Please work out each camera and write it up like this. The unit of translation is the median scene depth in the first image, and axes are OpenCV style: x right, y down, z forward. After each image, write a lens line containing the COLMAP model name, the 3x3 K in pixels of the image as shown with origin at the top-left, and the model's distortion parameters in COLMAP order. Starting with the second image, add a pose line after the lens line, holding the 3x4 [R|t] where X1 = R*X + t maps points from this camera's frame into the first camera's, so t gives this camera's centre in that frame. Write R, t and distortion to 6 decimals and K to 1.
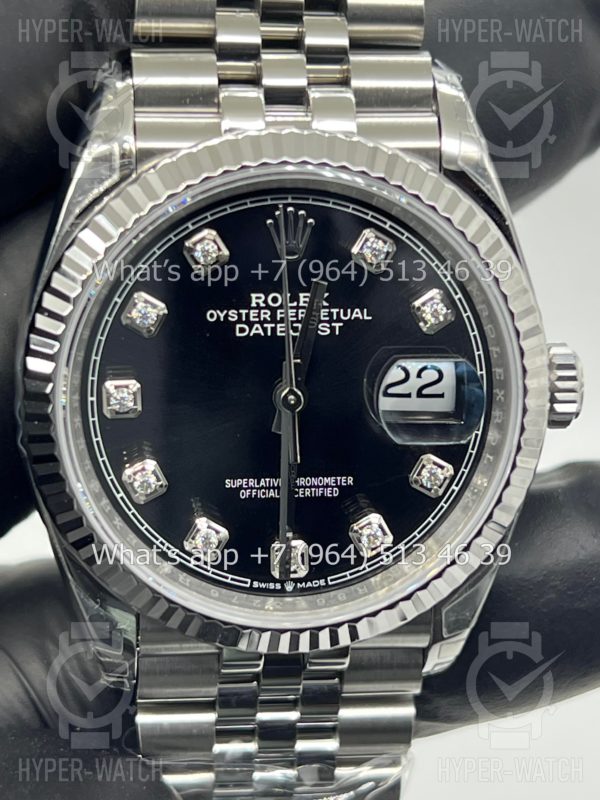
lens RADIAL K [[1761.9, 0, 298.3], [0, 1761.9, 400.4], [0, 0, 1]] dist [0.167750, 0.000000]
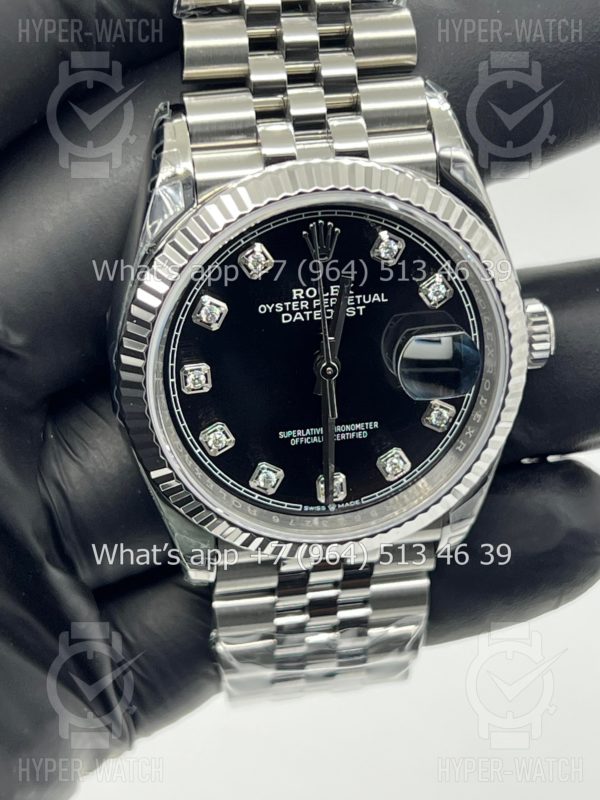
lens RADIAL K [[1761.9, 0, 306.1], [0, 1761.9, 402.9], [0, 0, 1]] dist [0.167750, 0.000000]
pose [[0.996635, -0.065741, 0.048958, -0.083228], [0.056008, 0.982280, 0.178856, -0.203358], [-0.059849, -0.175512, 0.982656, -0.248840]]
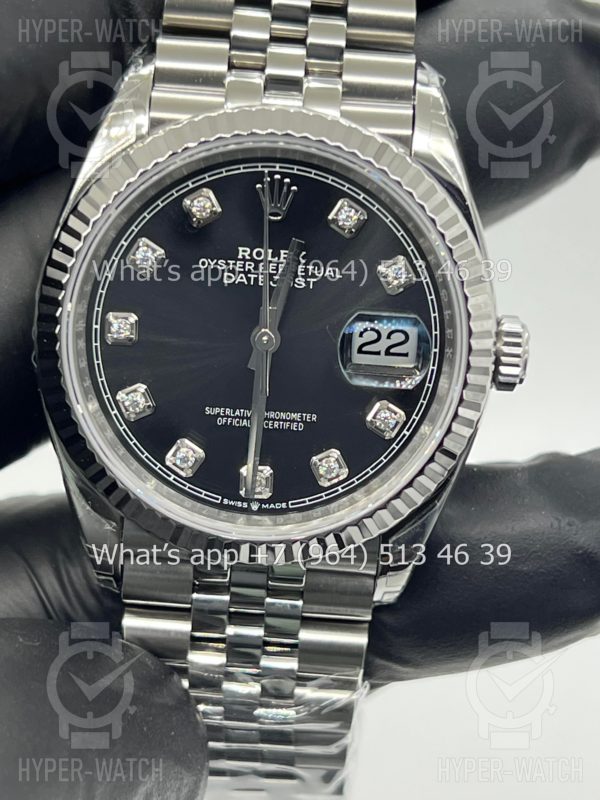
lens RADIAL K [[1761.9, 0, 297.2], [0, 1761.9, 394.3], [0, 0, 1]] dist [0.167750, 0.000000]
pose [[0.991827, 0.077873, -0.101070, 0.135192], [-0.084031, 0.994764, -0.058160, 0.099426], [0.096011, 0.066178, 0.993178, -0.143266]]
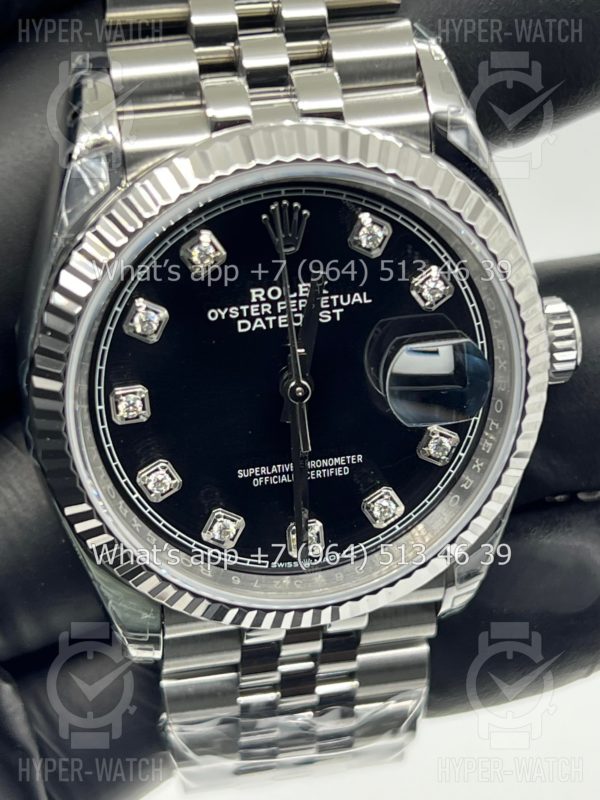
lens RADIAL K [[1761.9, 0, 295.8], [0, 1761.9, 398.5], [0, 0, 1]] dist [0.167750, 0.000000]
pose [[0.994962, -0.084361, 0.054161, -0.059807], [0.074425, 0.983530, 0.164712, -0.160026], [-0.067164, -0.159851, 0.984854, 0.011076]]
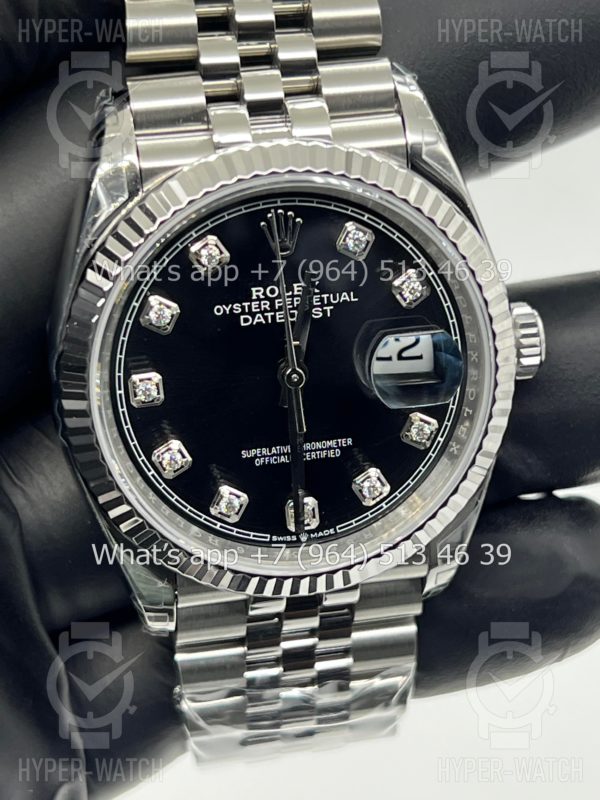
lens RADIAL K [[1761.9, 0, 296.4], [0, 1761.9, 400.0], [0, 0, 1]] dist [0.167750, 0.000000]
pose [[0.995297, -0.086198, 0.044210, -0.053895], [0.082847, 0.993905, 0.072732, -0.068312], [-0.050210, -0.068727, 0.996371, -0.137676]]
